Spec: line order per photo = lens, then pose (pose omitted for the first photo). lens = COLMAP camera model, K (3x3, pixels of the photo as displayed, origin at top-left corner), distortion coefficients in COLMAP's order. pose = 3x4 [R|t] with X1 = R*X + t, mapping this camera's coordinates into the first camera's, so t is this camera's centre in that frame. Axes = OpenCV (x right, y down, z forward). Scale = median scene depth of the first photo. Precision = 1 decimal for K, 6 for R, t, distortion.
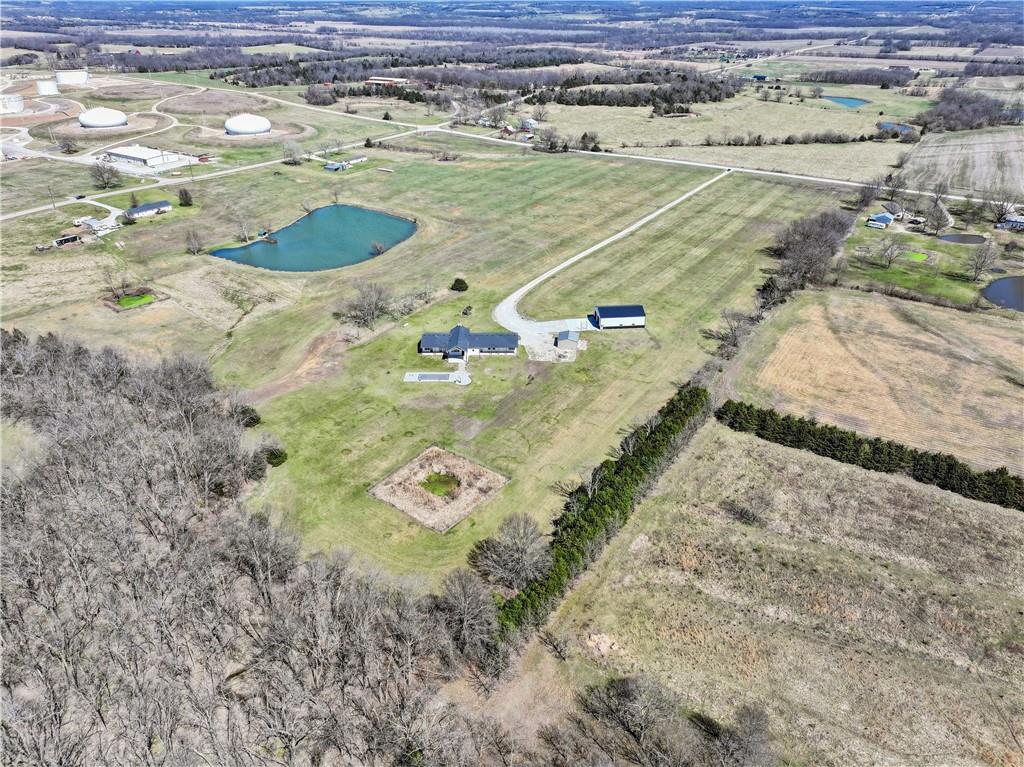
lens RADIAL K [[711.1, 0, 512.0], [0, 711.1, 383.5], [0, 0, 1]] dist [0.009151, 0.004846]
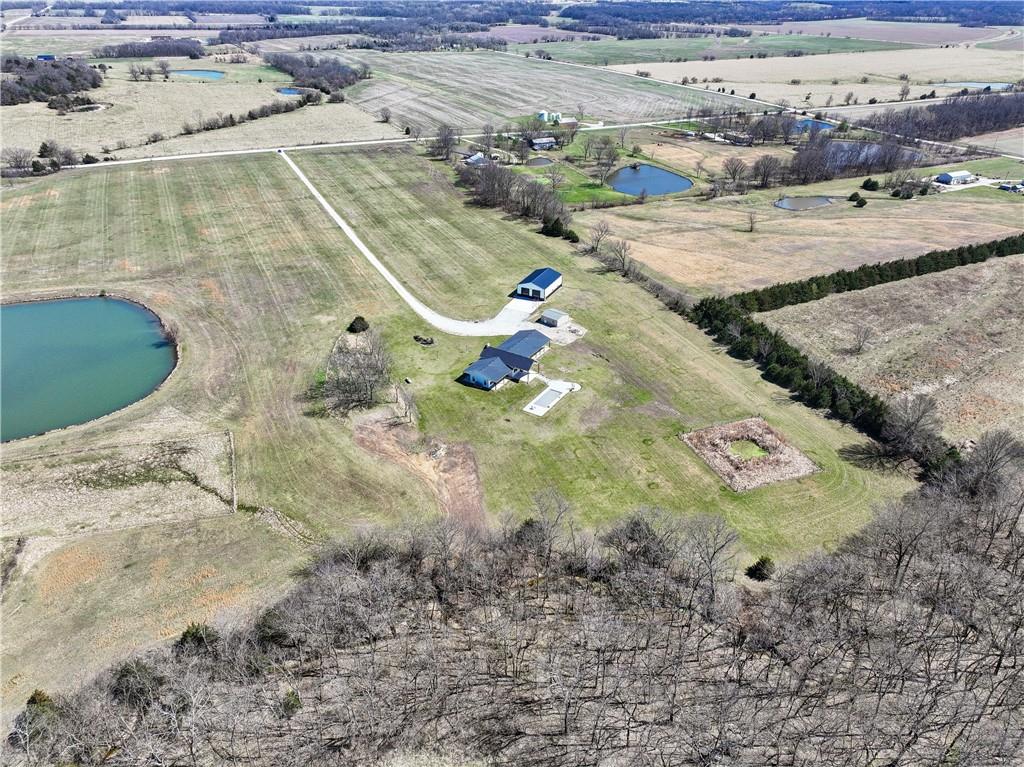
lens RADIAL K [[711.1, 0, 512.0], [0, 711.1, 383.5], [0, 0, 1]] dist [0.009151, 0.004846]
pose [[0.528926, -0.424529, 0.734855, -0.626303], [0.399805, 0.888433, 0.225484, -0.196546], [-0.748594, 0.174535, 0.639644, 0.363821]]
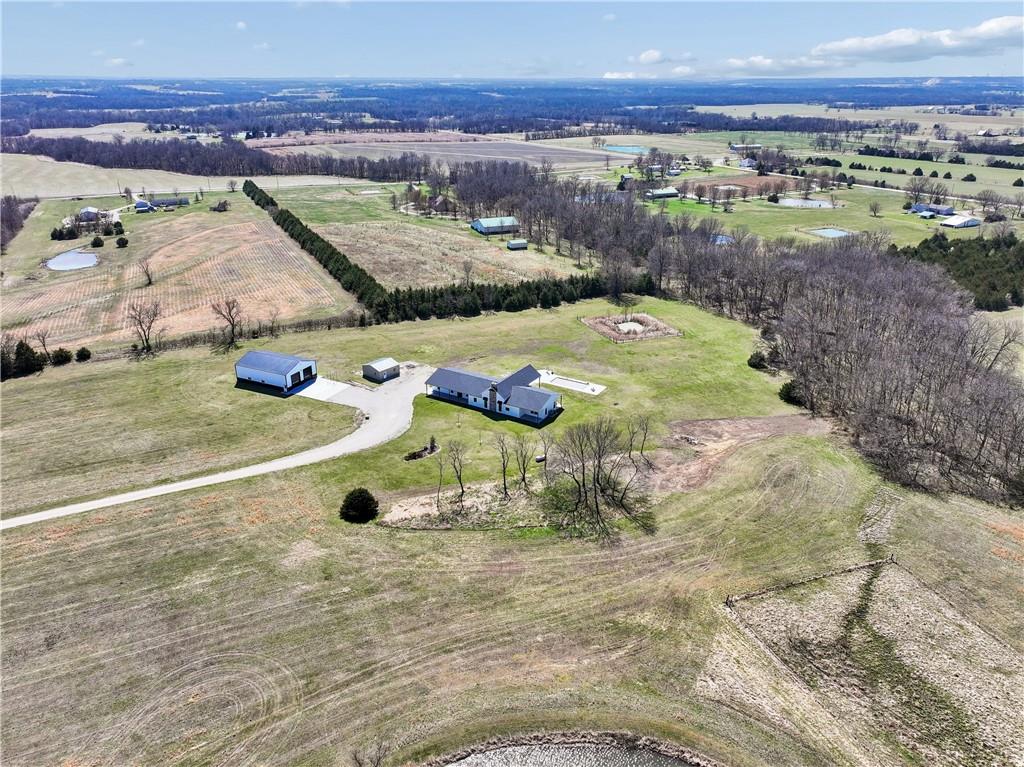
lens RADIAL K [[726.3, 0, 517.3], [0, 726.3, 381.4], [0, 0, 1]] dist [0.001873, 0.002055]
pose [[-0.853527, -0.204647, 0.479178, -0.365222], [0.245450, 0.653295, 0.716212, -0.496810], [-0.459615, 0.728920, -0.507374, 1.154455]]
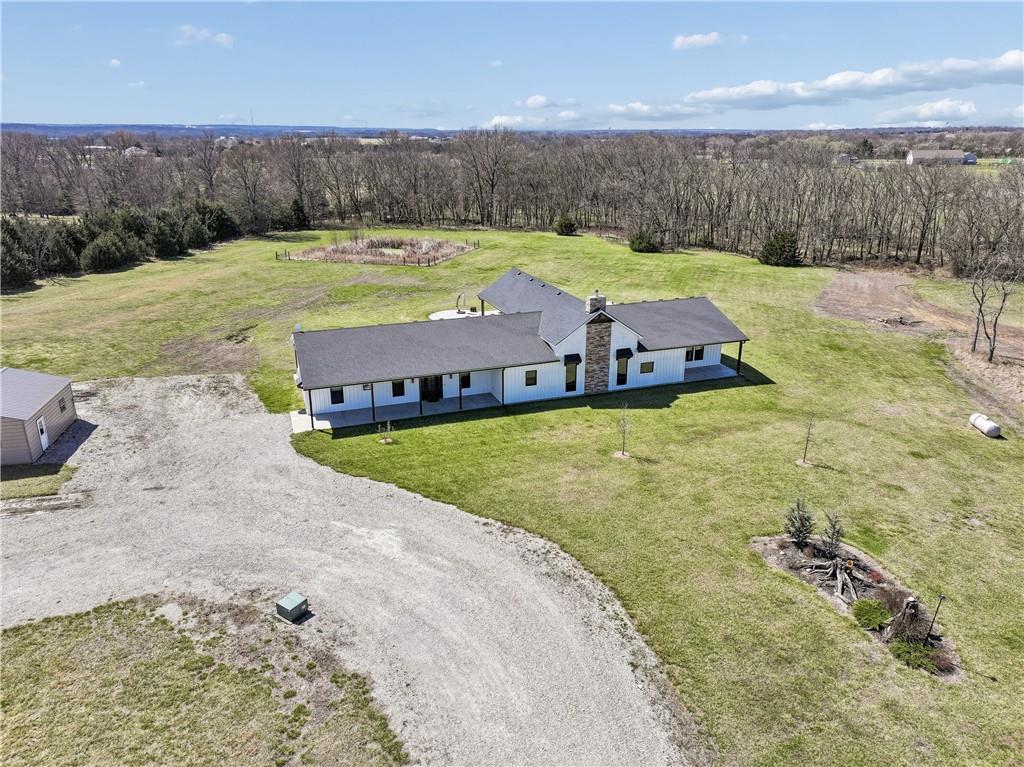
lens RADIAL K [[721.3, 0, 514.8], [0, 721.3, 389.2], [0, 0, 1]] dist [0.004011, 0.002225]
pose [[-0.938140, 0.113864, -0.326998, 0.015027], [-0.167751, 0.676693, 0.716901, -0.180286], [0.302907, 0.727408, -0.615732, 0.980116]]
